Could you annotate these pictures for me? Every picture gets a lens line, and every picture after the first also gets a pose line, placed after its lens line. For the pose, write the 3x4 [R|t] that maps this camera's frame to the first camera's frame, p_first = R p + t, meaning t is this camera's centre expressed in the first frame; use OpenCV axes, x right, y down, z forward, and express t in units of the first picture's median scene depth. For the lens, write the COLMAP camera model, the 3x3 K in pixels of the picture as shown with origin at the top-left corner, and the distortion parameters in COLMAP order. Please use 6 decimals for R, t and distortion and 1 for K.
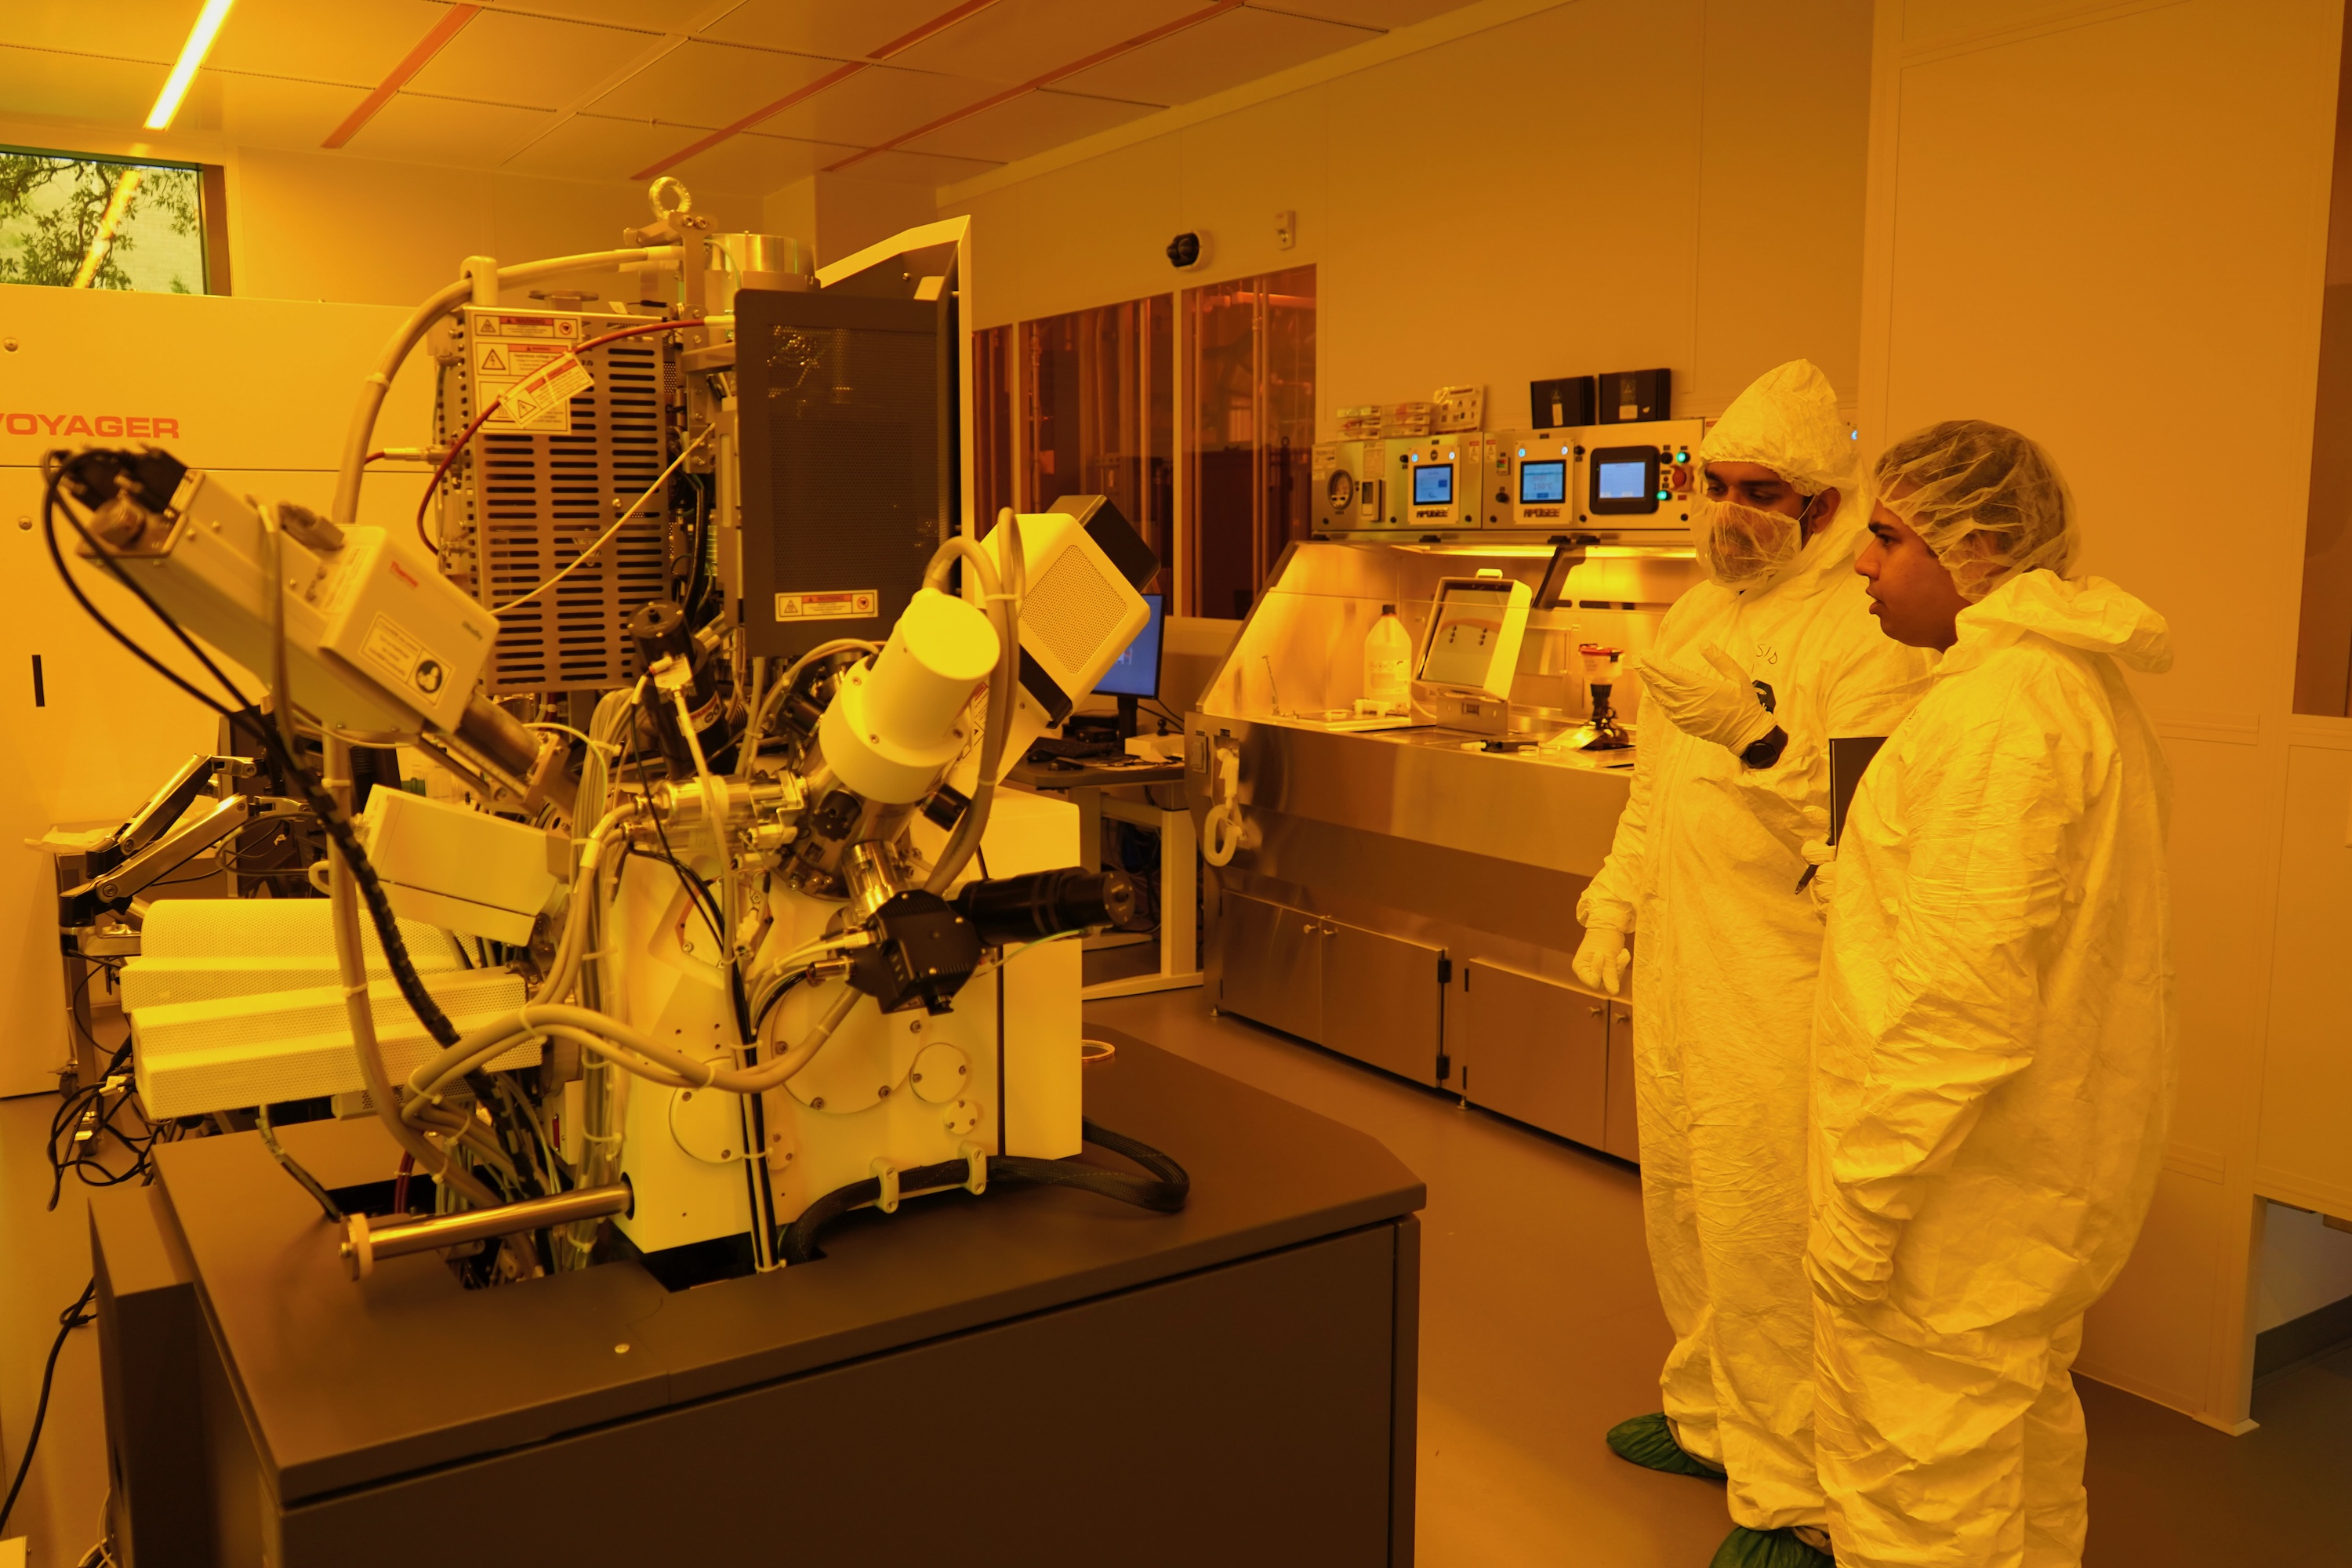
lens RADIAL K [[1870.1, 0, 1180.0], [0, 1870.1, 778.6], [0, 0, 1]] dist [-0.051957, 0.077793]
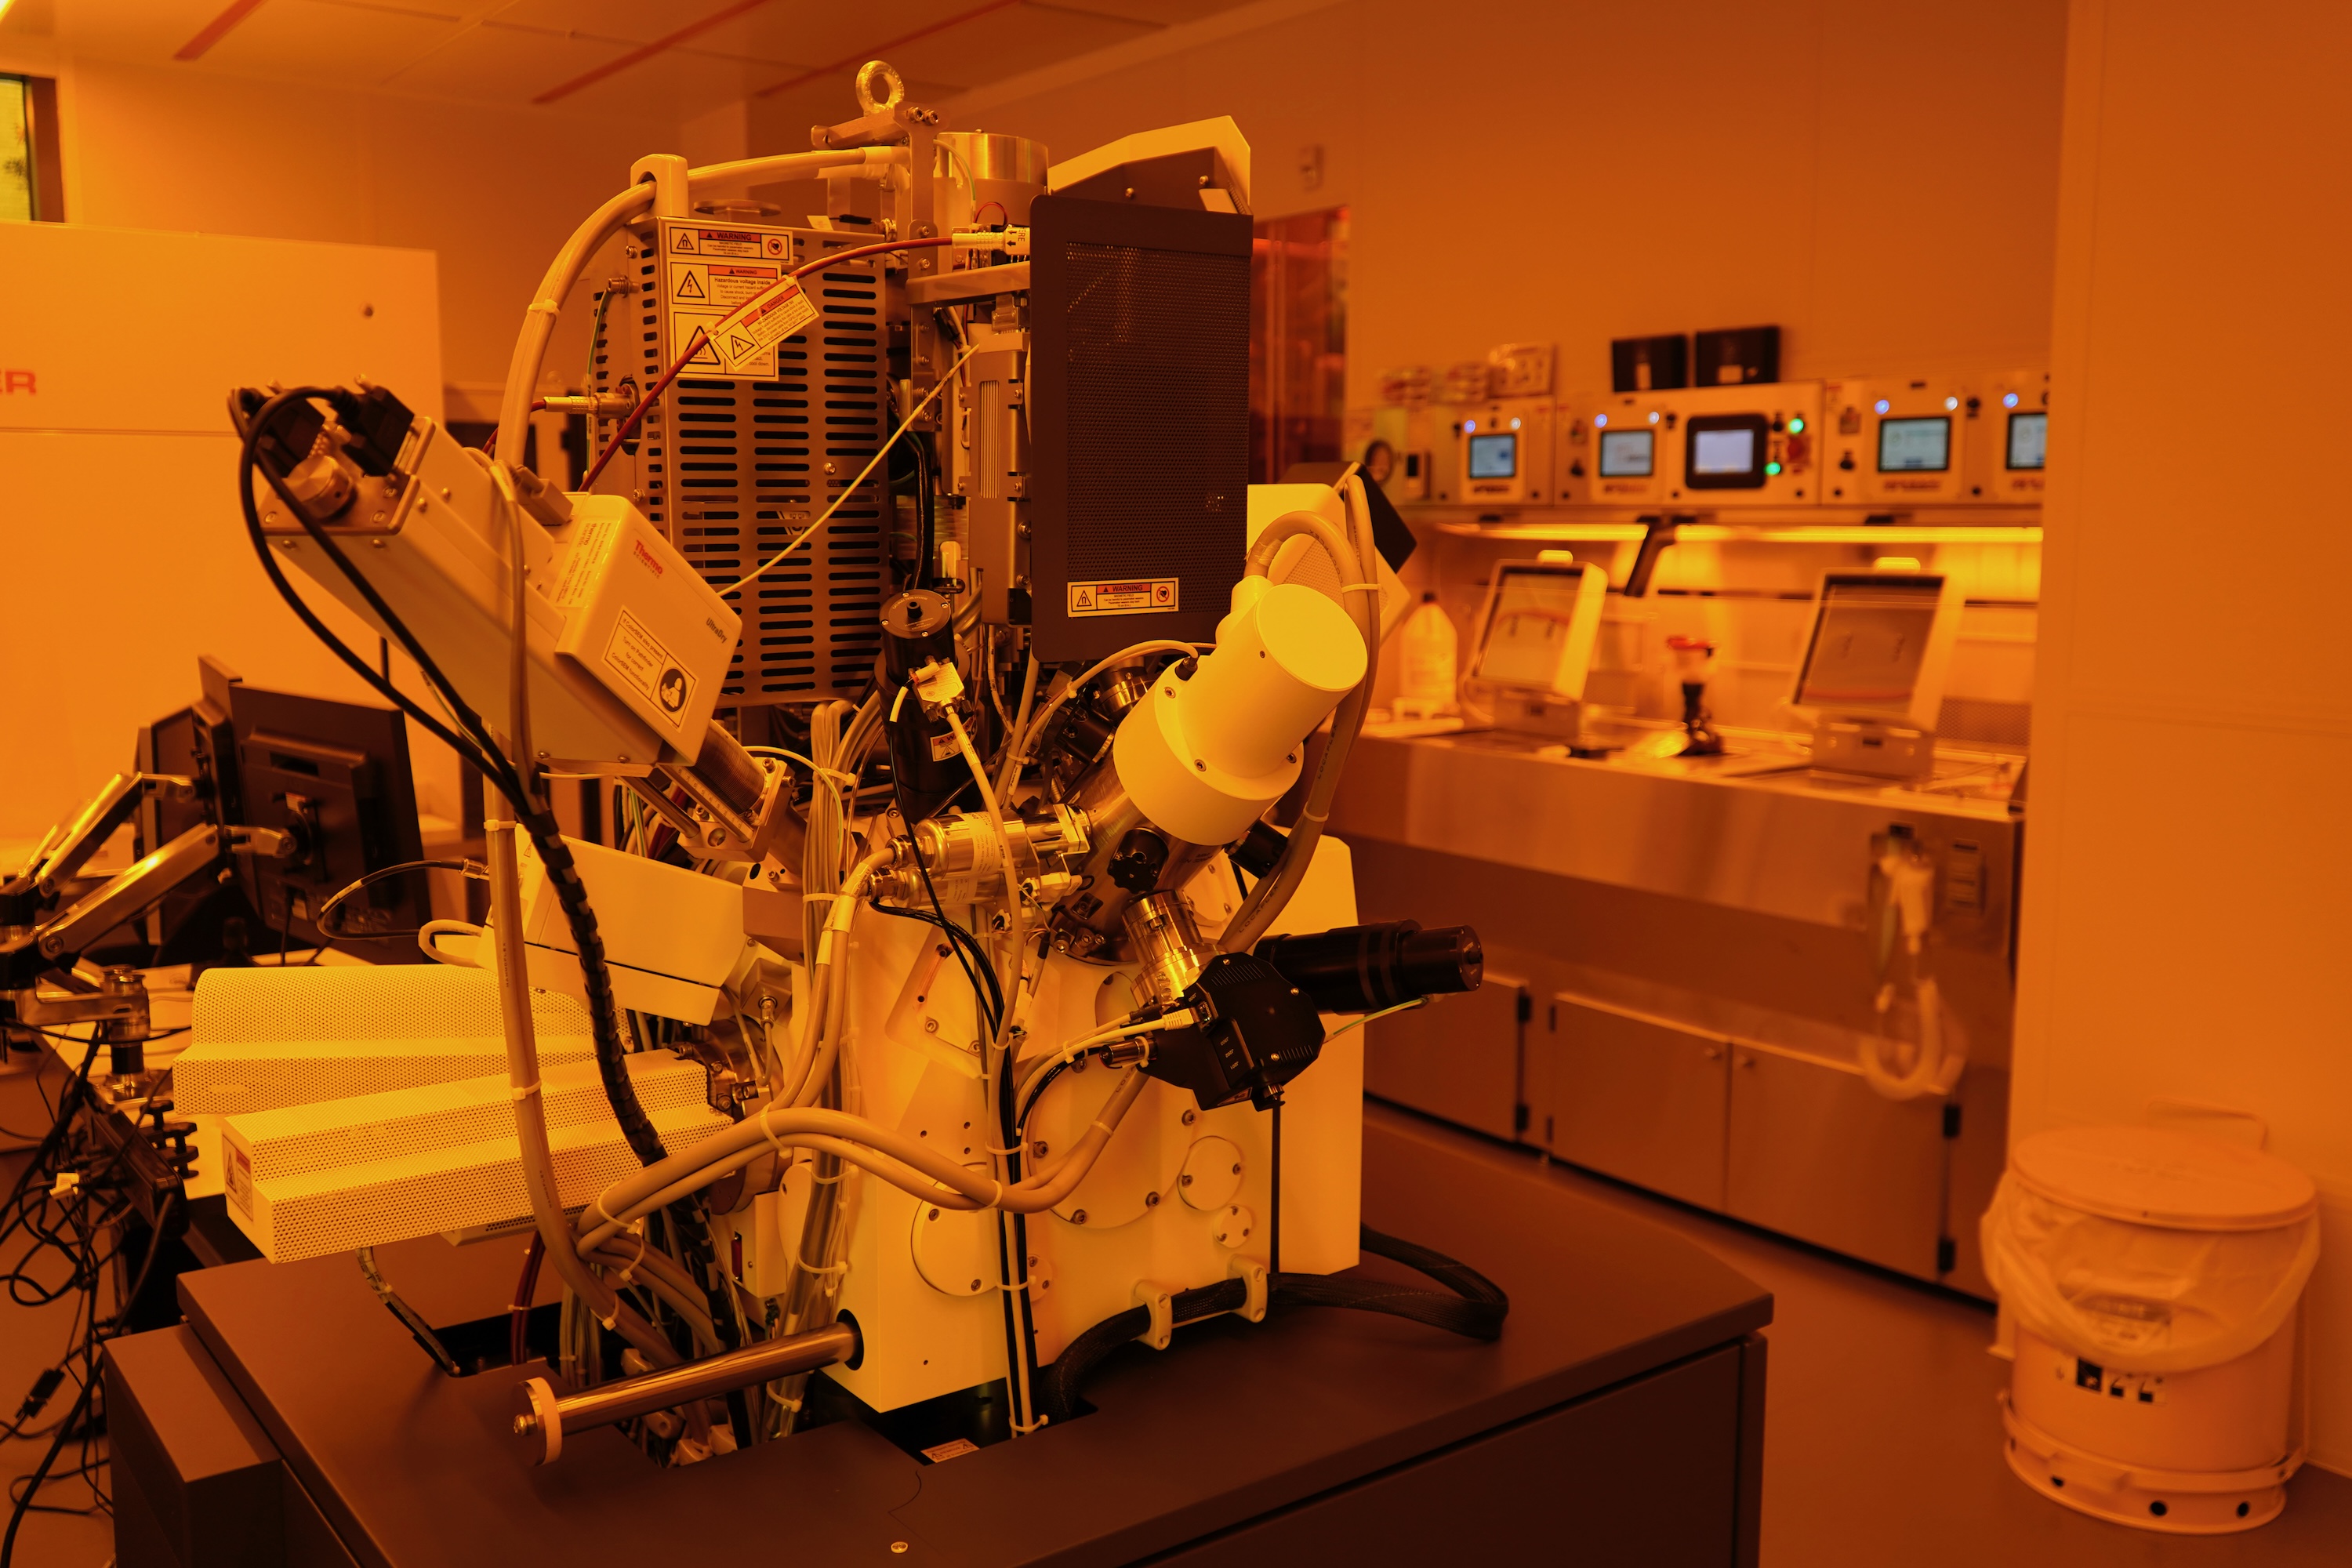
lens RADIAL K [[2057.3, 0, 1179.7], [0, 2057.3, 776.5], [0, 0, 1]] dist [-0.038405, 0.071727]
pose [[0.998538, -0.004832, 0.053836, -0.199944], [0.004972, 0.999985, -0.002464, -0.013217], [-0.053823, 0.002728, 0.998547, 0.115235]]
